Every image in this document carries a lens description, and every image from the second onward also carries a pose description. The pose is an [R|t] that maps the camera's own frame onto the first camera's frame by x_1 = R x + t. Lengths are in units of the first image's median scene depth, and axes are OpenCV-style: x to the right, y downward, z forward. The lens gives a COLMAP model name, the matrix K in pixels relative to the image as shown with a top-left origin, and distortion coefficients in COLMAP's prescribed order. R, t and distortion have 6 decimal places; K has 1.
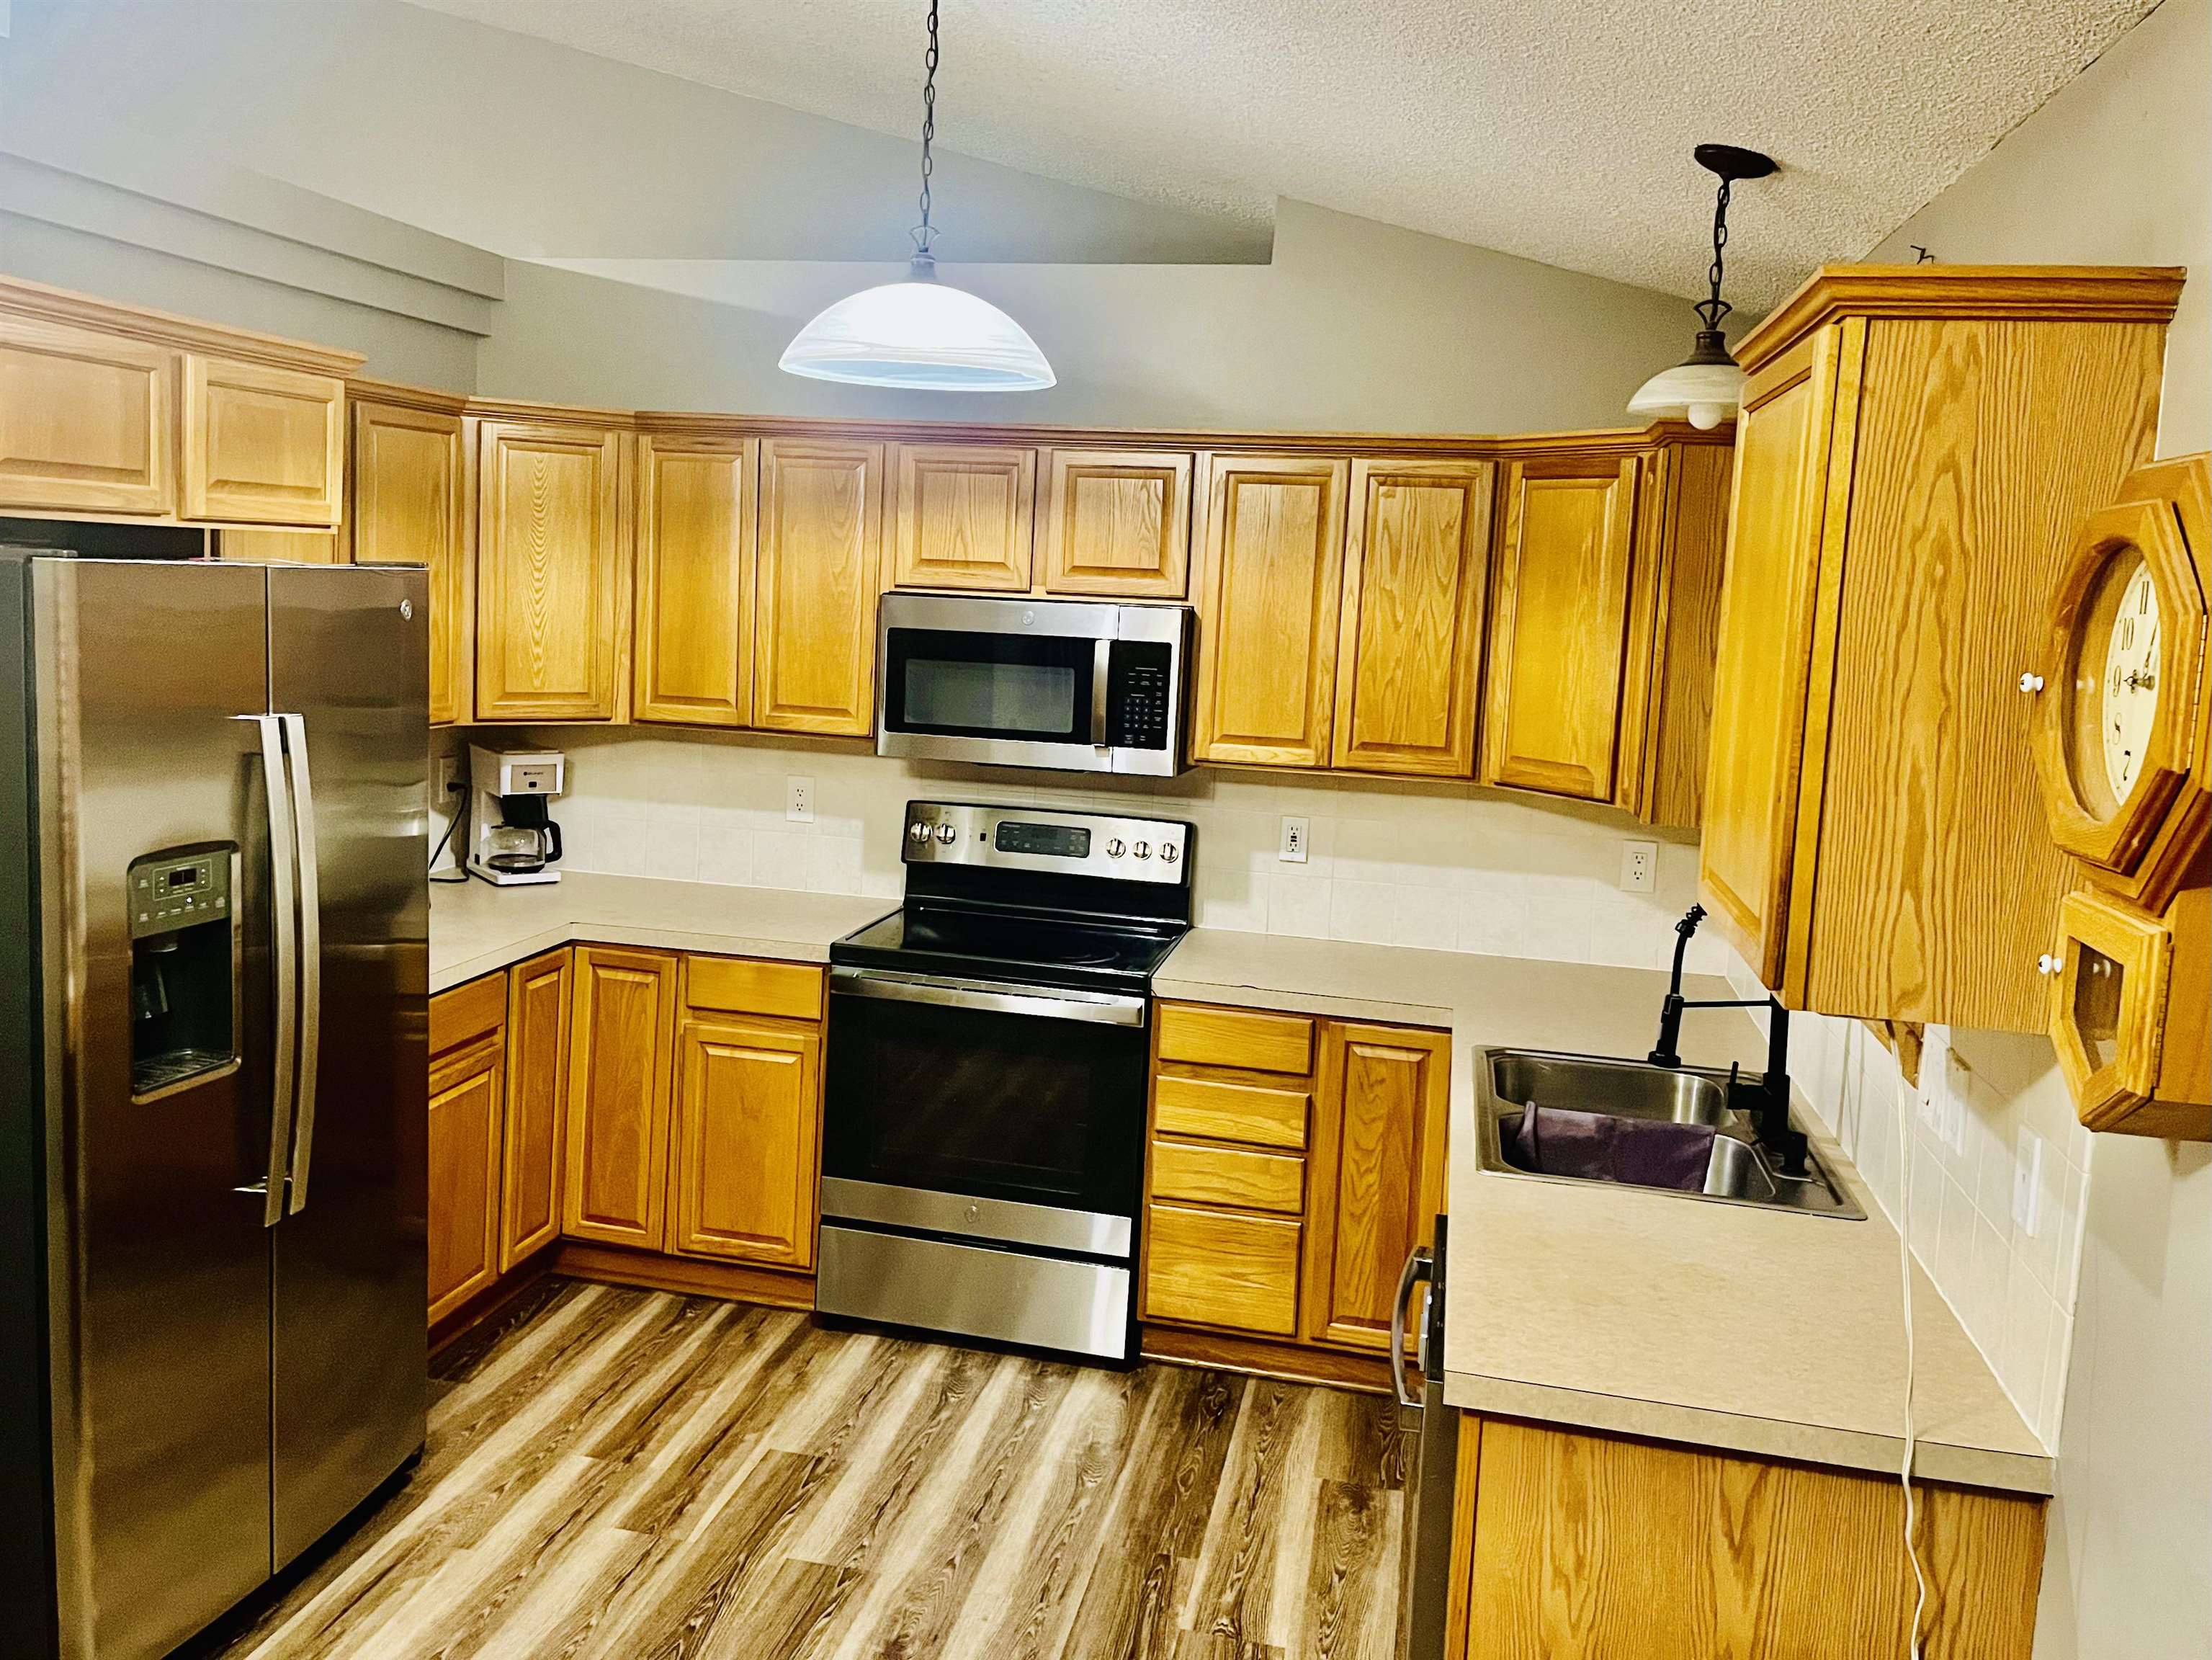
lens RADIAL K [[1808.9, 0, 1043.2], [0, 1808.9, 772.7], [0, 0, 1]] dist [-0.002006, -0.010162]
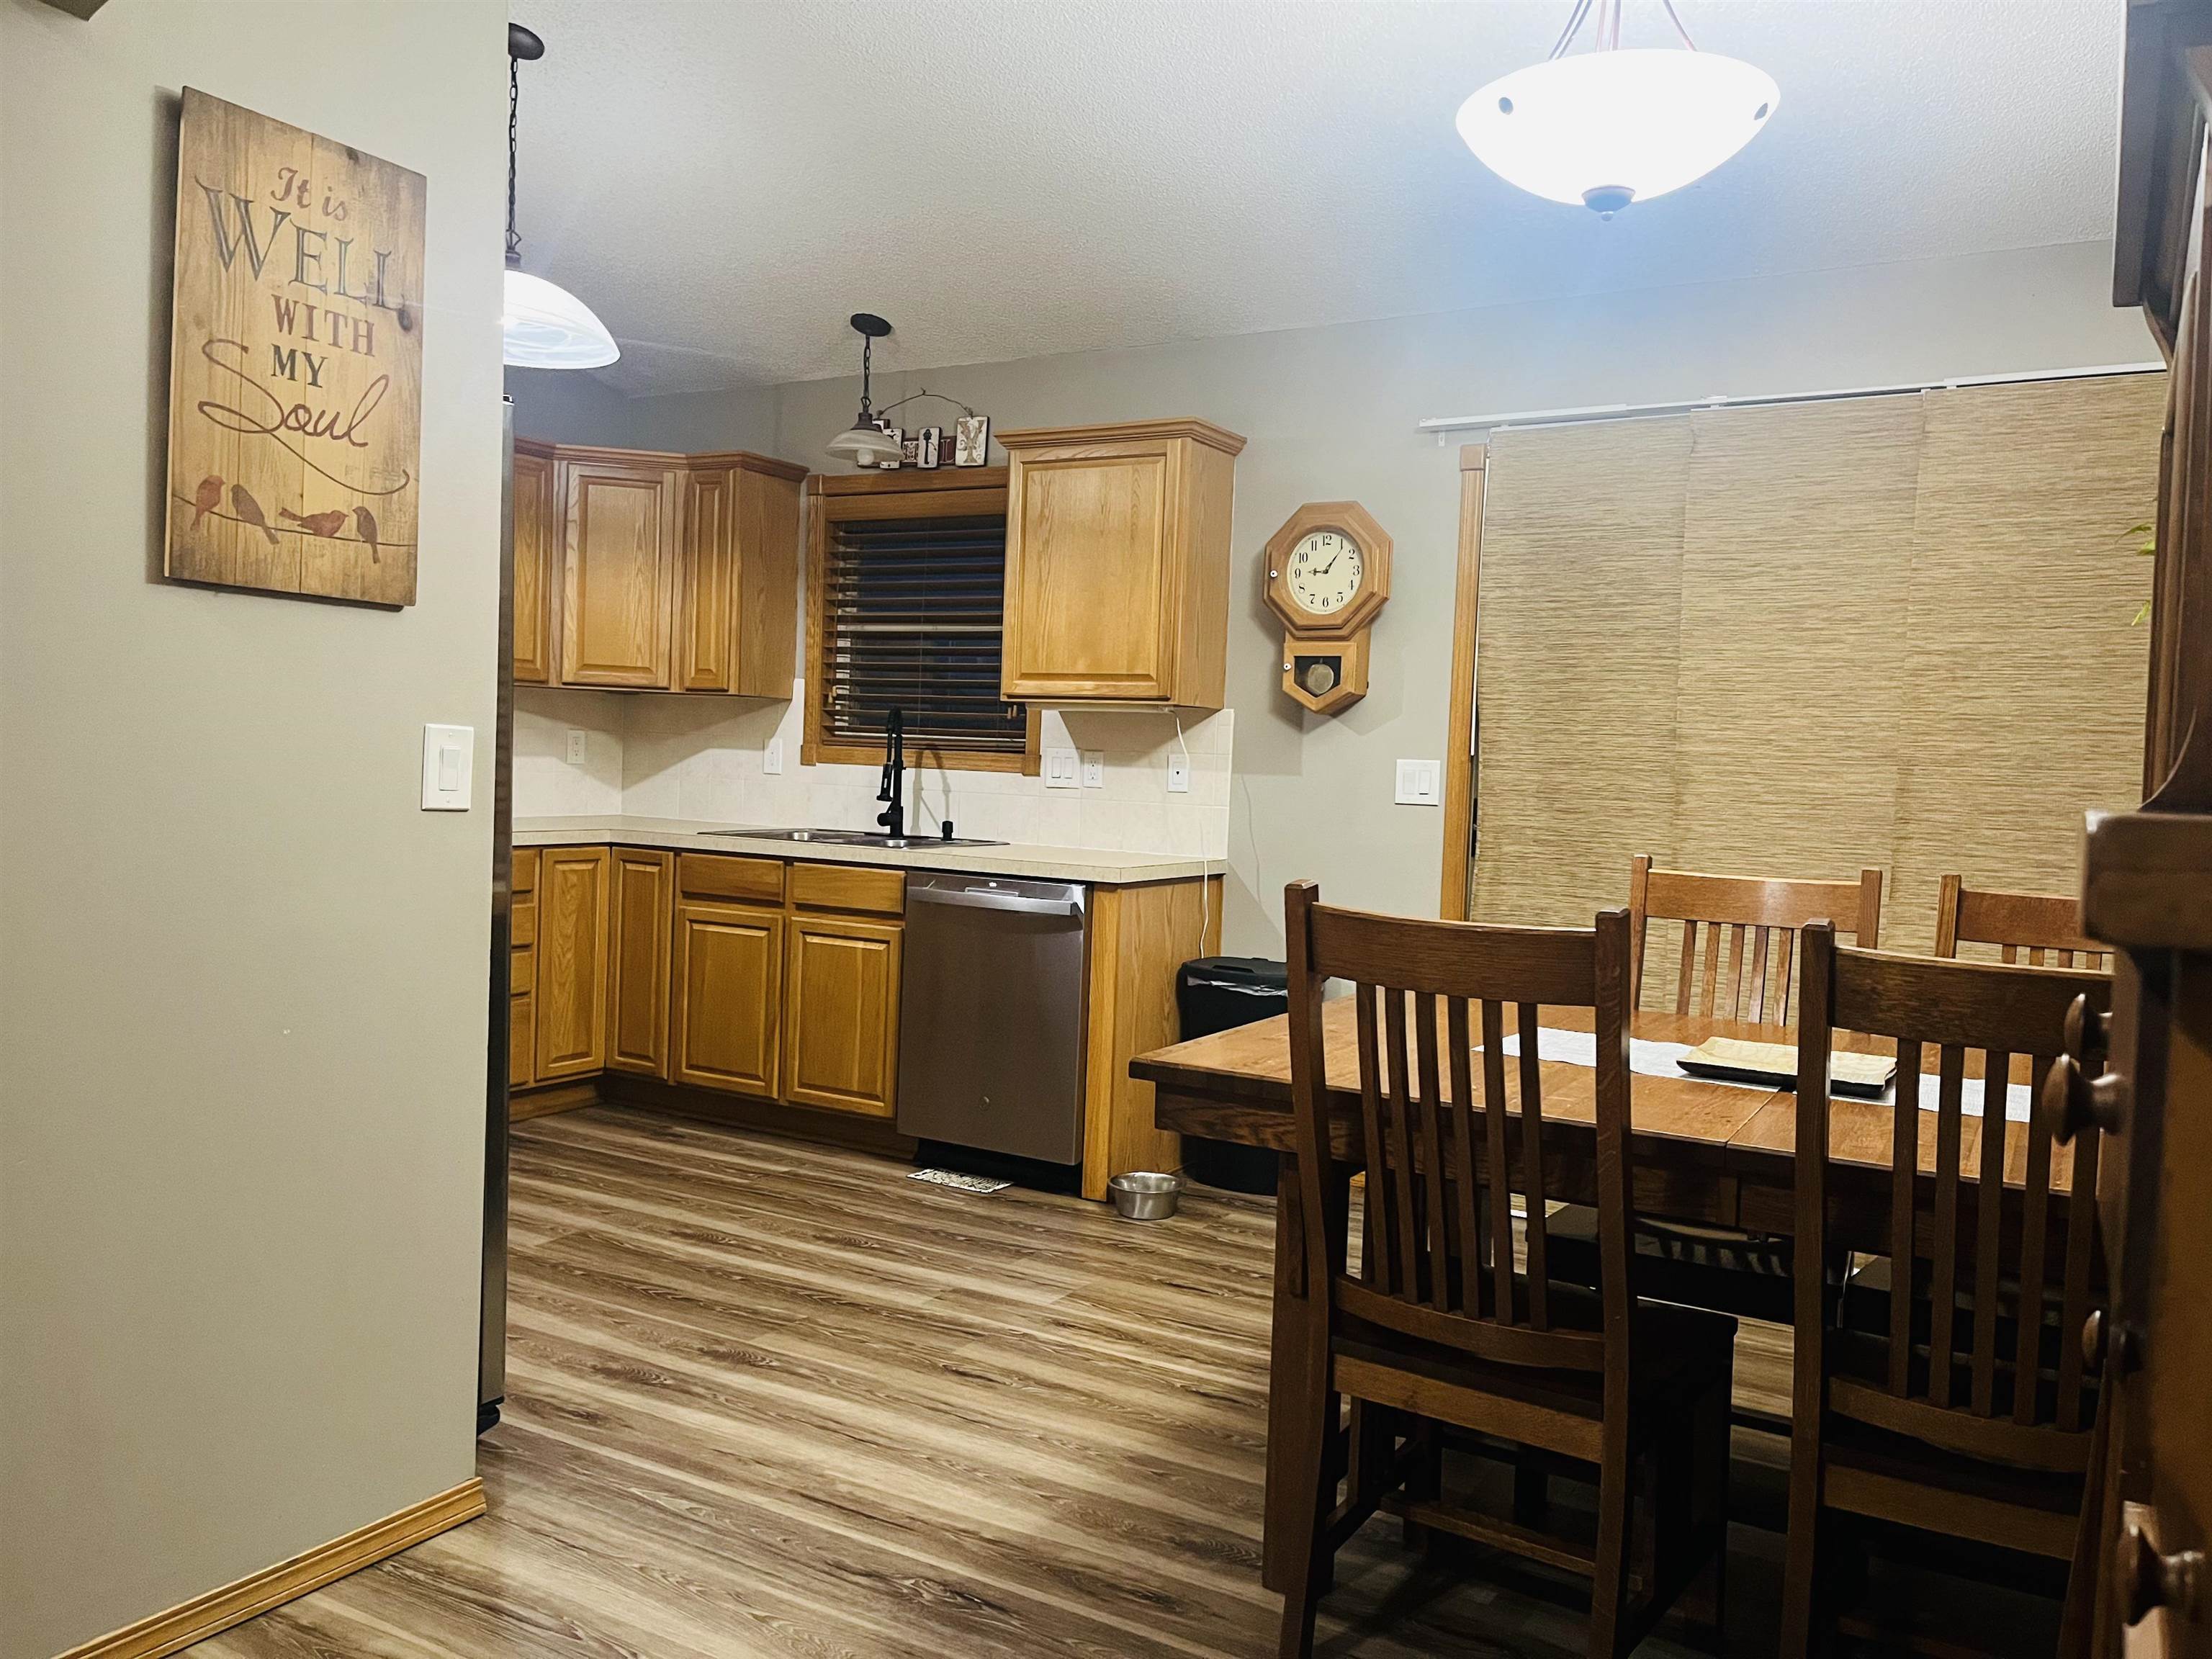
lens RADIAL K [[1701.4, 0, 1107.3], [0, 1701.4, 821.1], [0, 0, 1]] dist [0.034061, -0.029006]
pose [[0.299442, -0.073142, 0.951307, -0.996691], [0.081544, 0.995371, 0.050863, 0.086934], [-0.950623, 0.062343, 0.304020, 0.183929]]
